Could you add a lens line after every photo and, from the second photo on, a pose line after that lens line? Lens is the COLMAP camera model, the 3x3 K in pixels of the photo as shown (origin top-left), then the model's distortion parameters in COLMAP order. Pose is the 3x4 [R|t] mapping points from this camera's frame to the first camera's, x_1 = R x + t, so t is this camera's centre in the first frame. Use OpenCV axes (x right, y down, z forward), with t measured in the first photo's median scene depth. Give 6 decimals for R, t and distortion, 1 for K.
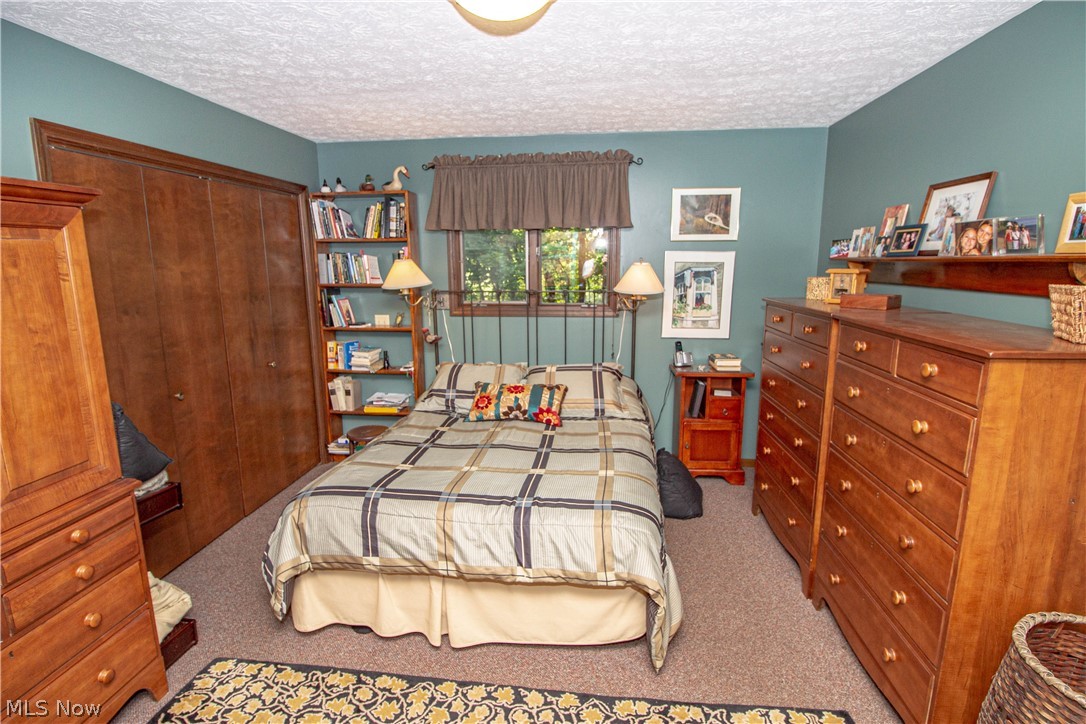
lens RADIAL K [[535.3, 0, 543.0], [0, 535.3, 362.0], [0, 0, 1]] dist [0.001258, -0.007994]
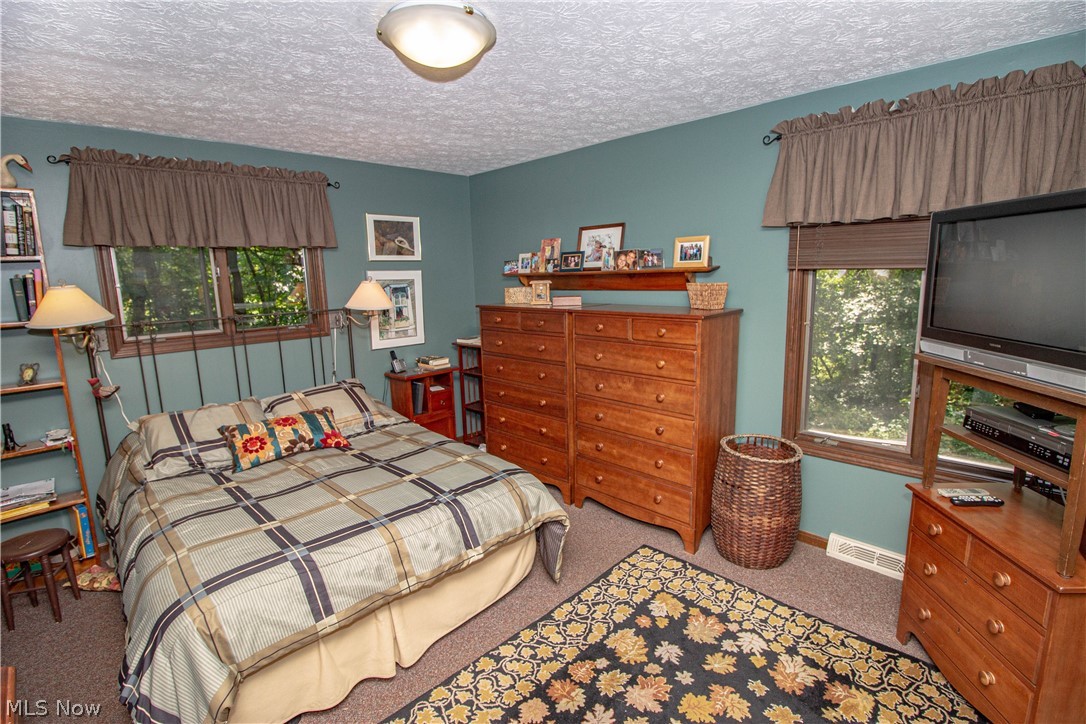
lens RADIAL K [[513.9, 0, 543.0], [0, 513.9, 362.0], [0, 0, 1]] dist [0.000166, -0.014232]
pose [[0.619705, -0.146102, 0.771116, -0.505123], [0.168806, 0.984337, 0.050840, -0.022681], [-0.766466, 0.098664, 0.634662, 0.113894]]
